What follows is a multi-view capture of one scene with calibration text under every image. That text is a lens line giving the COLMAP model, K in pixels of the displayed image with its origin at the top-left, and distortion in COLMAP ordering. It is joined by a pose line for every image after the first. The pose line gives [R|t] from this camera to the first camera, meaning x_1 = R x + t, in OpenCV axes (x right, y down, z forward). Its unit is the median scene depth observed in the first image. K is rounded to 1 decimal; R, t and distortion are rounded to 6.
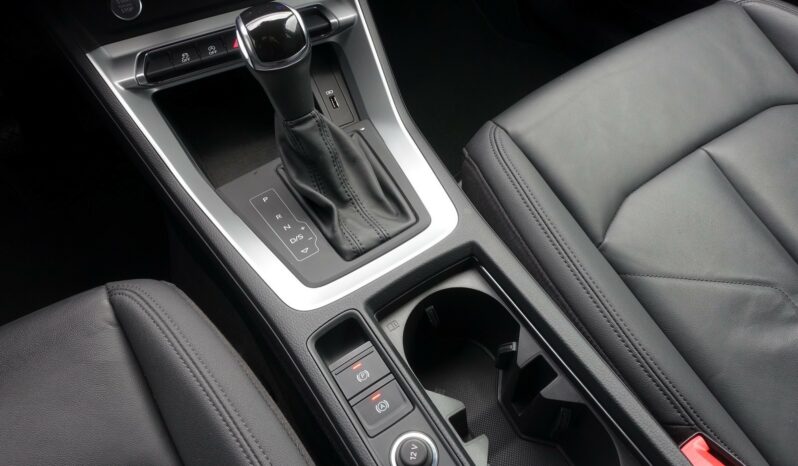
lens RADIAL K [[545.7, 0, 399.0], [0, 545.7, 233.0], [0, 0, 1]] dist [0.001838, -0.000366]
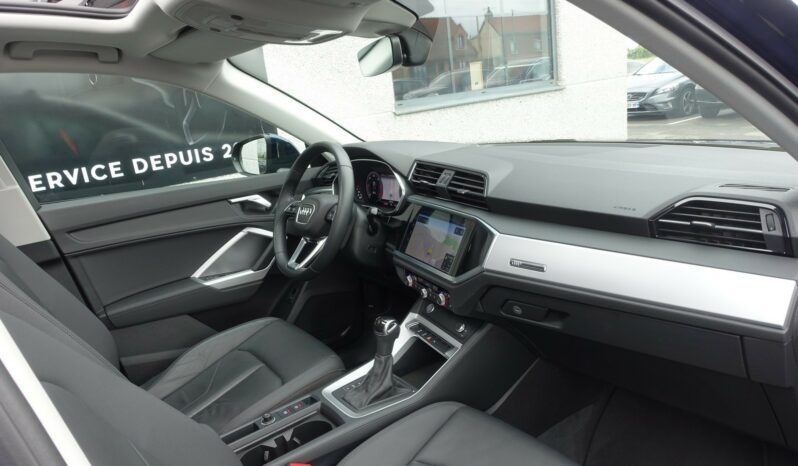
lens RADIAL K [[567.0, 0, 399.0], [0, 567.0, 233.0], [0, 0, 1]] dist [0.000953, 0.000496]
pose [[0.047472, 0.275862, -0.960024, 2.241066], [-0.734358, 0.661140, 0.153665, -1.060408], [0.677100, 0.697707, 0.233966, -0.021638]]
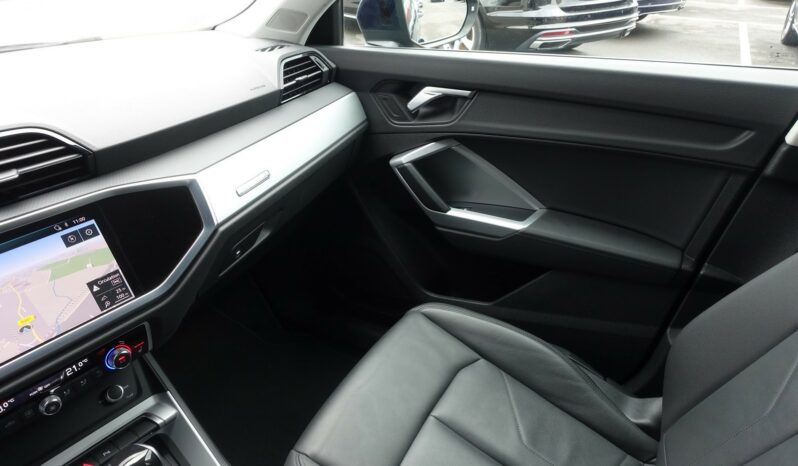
lens RADIAL K [[547.4, 0, 399.0], [0, 547.4, 233.0], [0, 0, 1]] dist [0.001755, 0.000076]
pose [[0.879305, -0.198345, 0.432993, -0.107617], [0.358603, 0.874018, -0.327866, -0.158978], [-0.313413, 0.443566, 0.839655, -0.608964]]
